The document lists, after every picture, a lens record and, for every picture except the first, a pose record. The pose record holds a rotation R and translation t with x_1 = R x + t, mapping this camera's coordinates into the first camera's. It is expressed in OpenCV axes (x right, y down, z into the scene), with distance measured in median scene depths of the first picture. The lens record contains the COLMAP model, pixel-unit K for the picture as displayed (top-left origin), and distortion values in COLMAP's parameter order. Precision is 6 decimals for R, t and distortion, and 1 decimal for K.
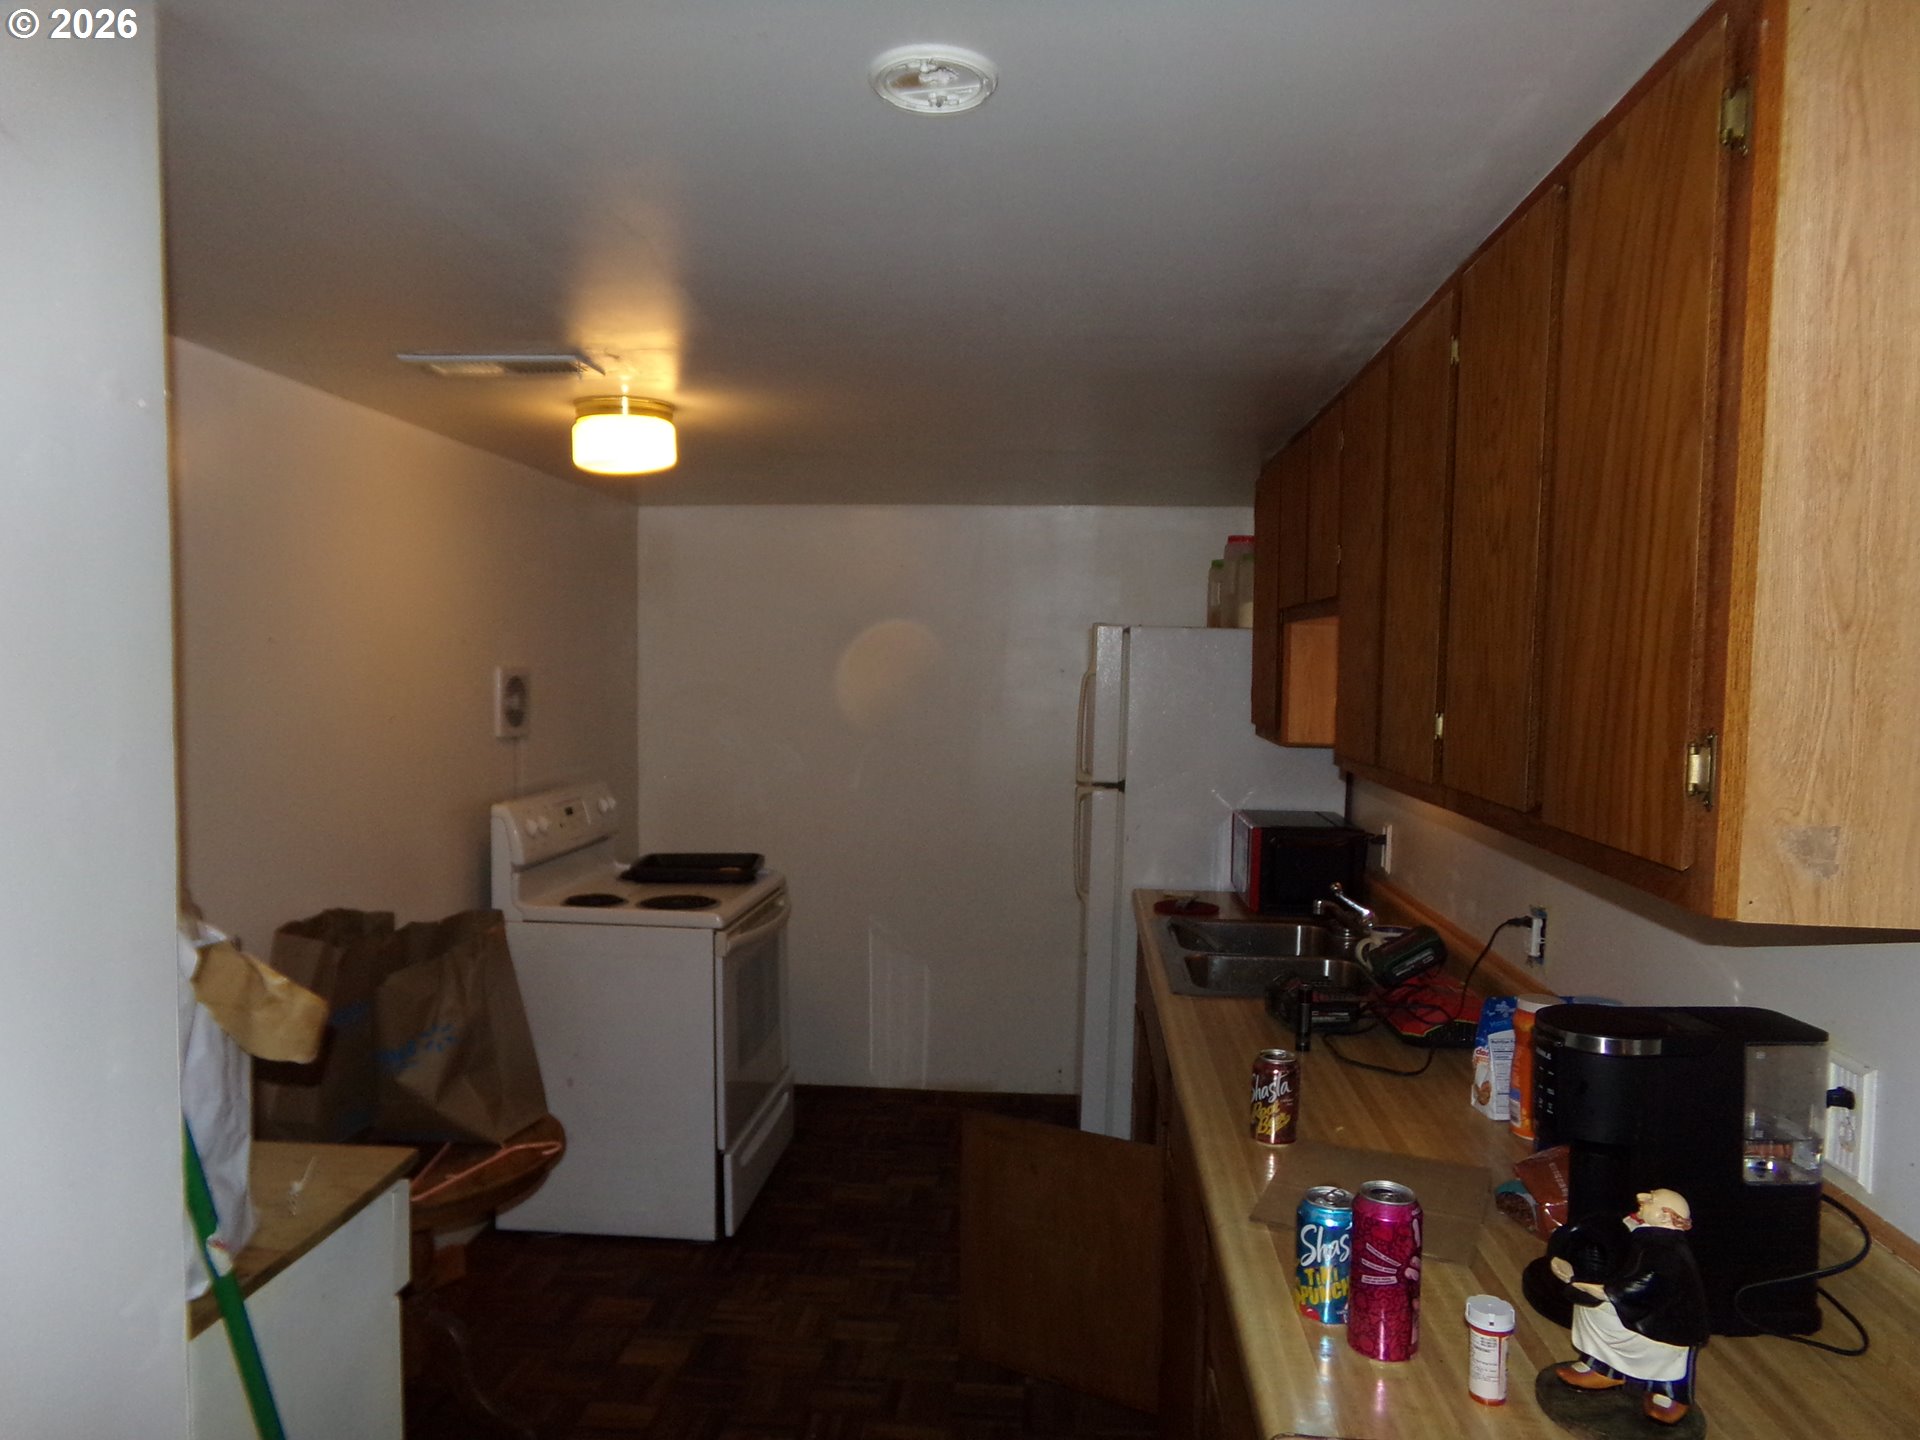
lens RADIAL K [[1342.9, 0, 957.3], [0, 1342.9, 733.4], [0, 0, 1]] dist [-0.106401, 0.202250]
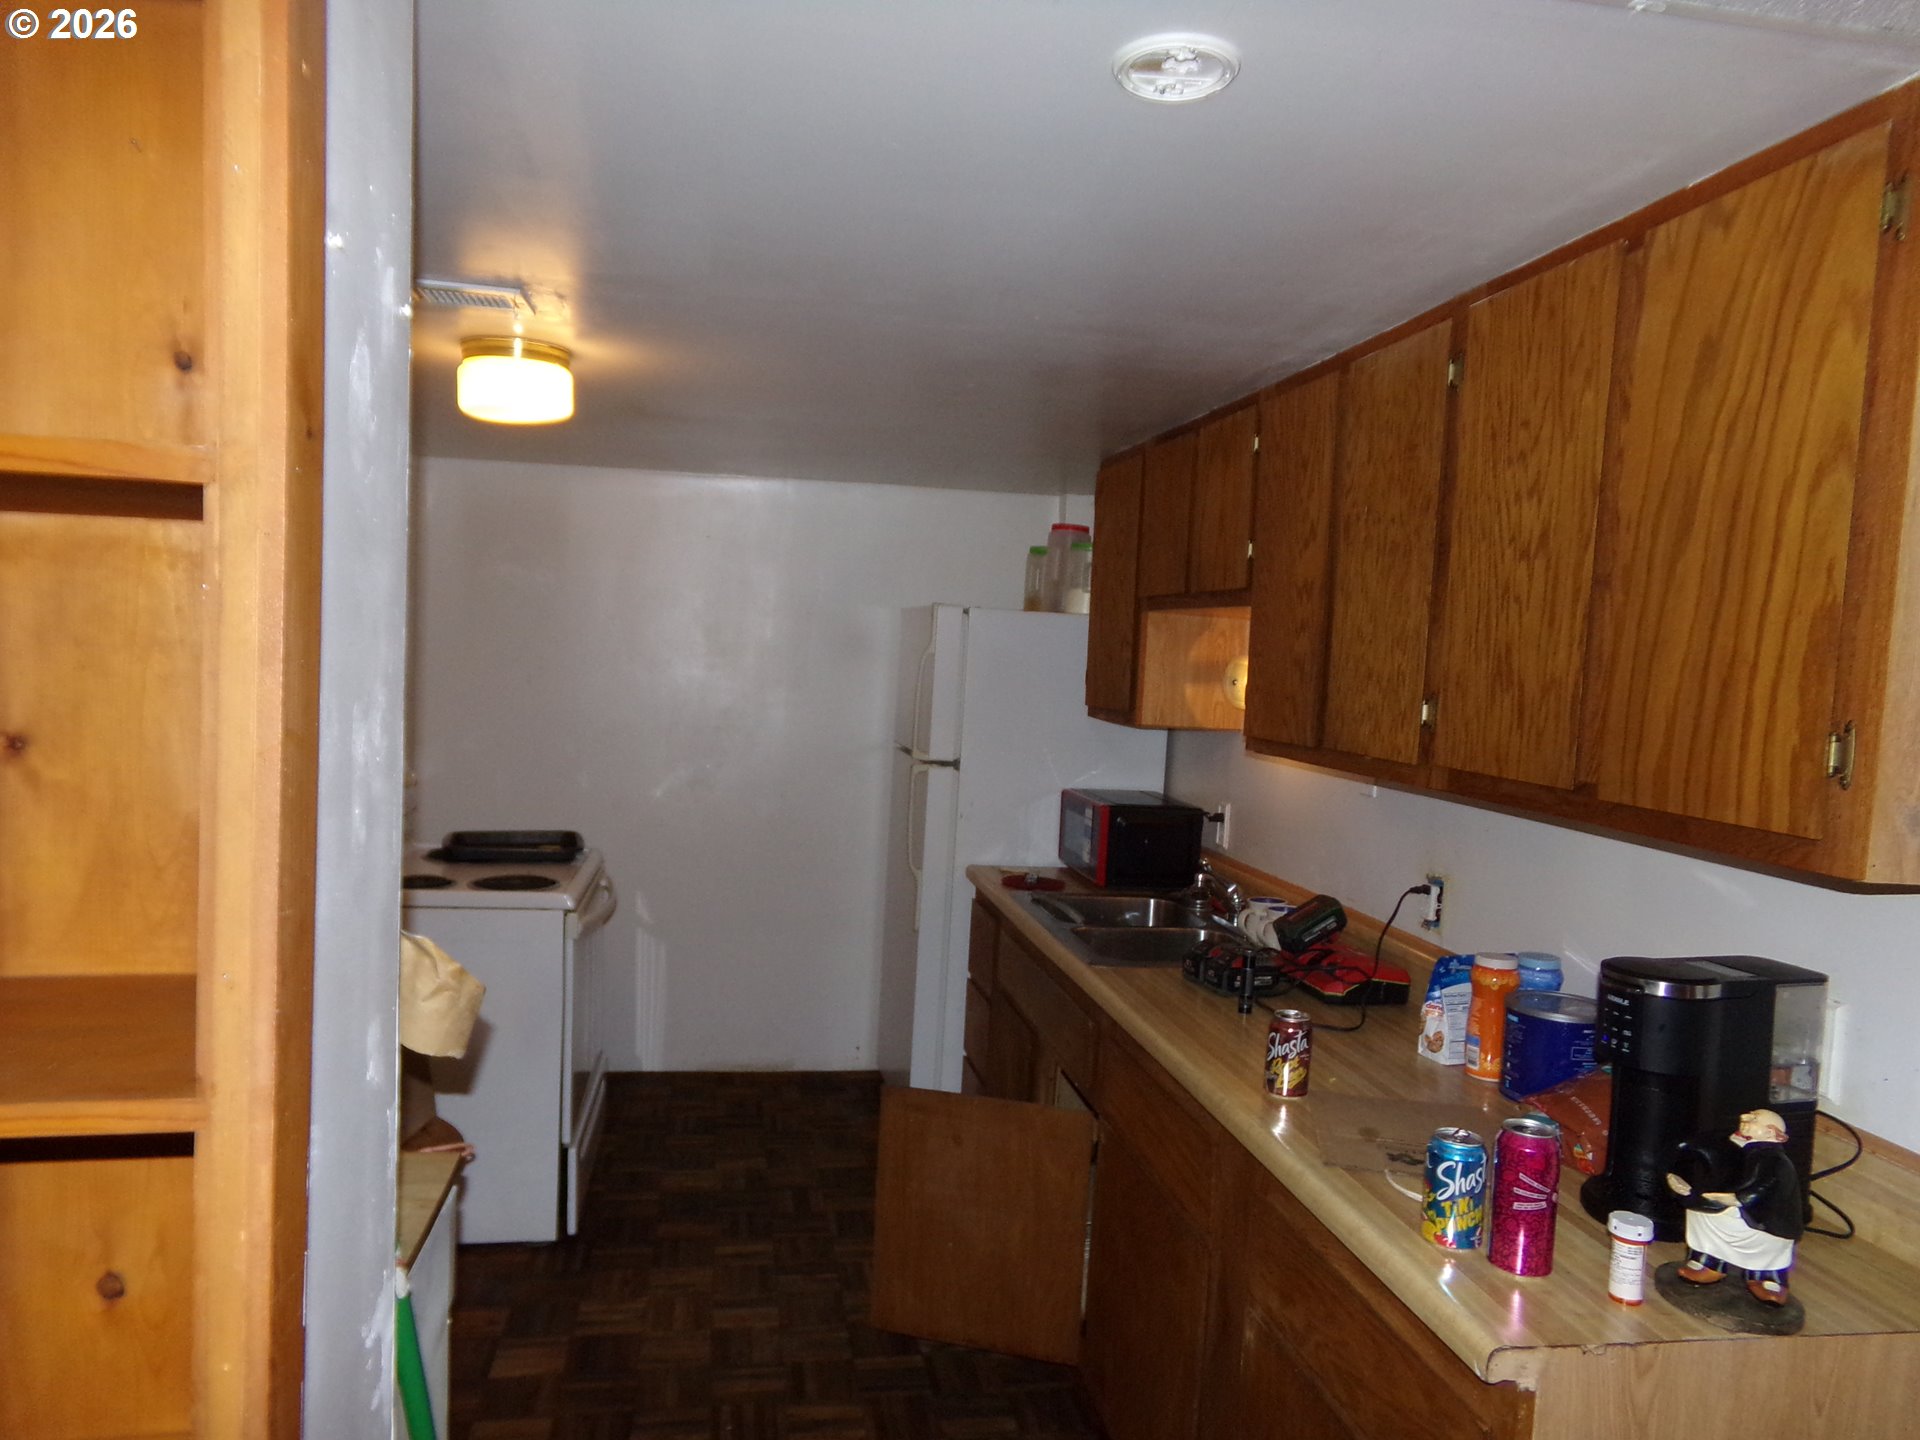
lens RADIAL K [[1342.9, 0, 957.3], [0, 1342.9, 733.4], [0, 0, 1]] dist [-0.106401, 0.202250]
pose [[0.963094, 0.017403, 0.268602, -0.254153], [-0.021513, 0.999692, 0.012363, 0.005362], [-0.268304, -0.017685, 0.963172, 0.030878]]
